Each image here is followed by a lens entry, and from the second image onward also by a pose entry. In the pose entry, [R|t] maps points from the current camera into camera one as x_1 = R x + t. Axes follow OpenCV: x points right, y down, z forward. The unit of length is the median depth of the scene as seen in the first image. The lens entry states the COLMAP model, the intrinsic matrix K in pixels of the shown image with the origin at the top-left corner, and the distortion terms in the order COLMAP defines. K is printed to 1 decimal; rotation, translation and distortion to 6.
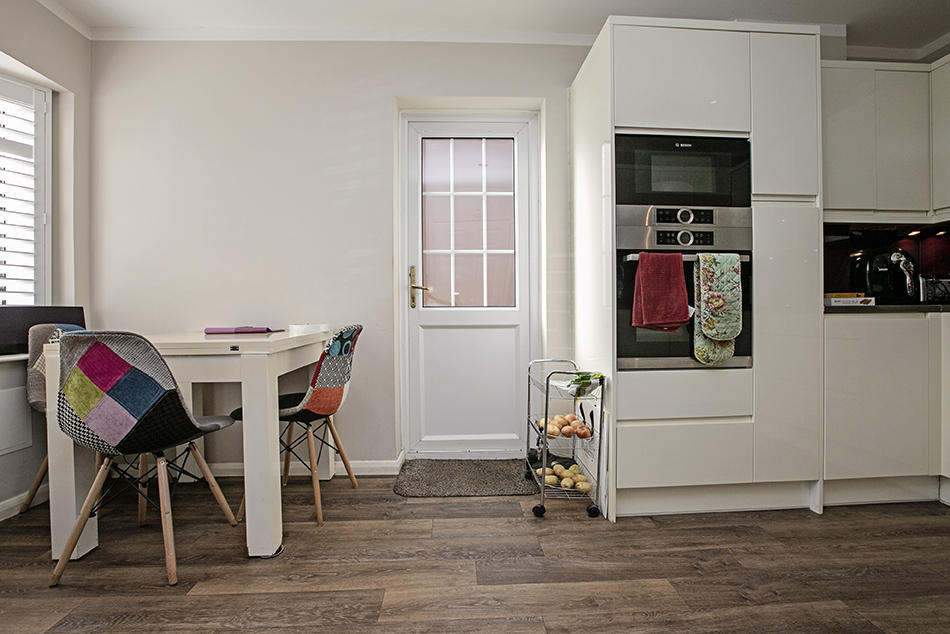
lens RADIAL K [[433.6, 0, 475.0], [0, 433.6, 317.0], [0, 0, 1]] dist [-0.025741, 0.000299]
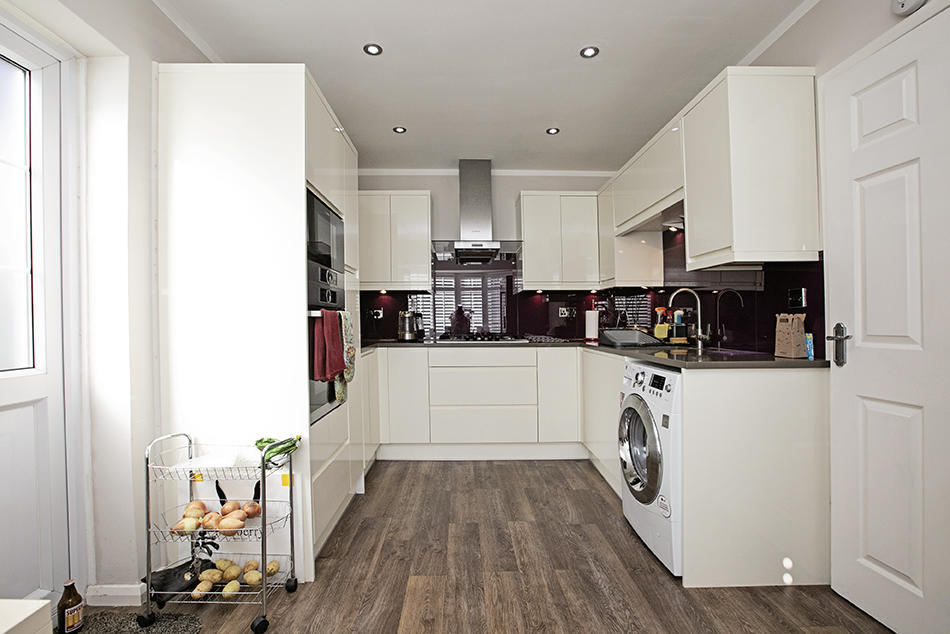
lens RADIAL K [[433.6, 0, 475.0], [0, 433.6, 317.0], [0, 0, 1]] dist [-0.025741, 0.000299]
pose [[0.021926, 0.009000, 0.999719, -0.742795], [0.002070, 0.999957, -0.009048, -0.135517], [-0.999757, 0.002268, 0.021906, 0.678074]]
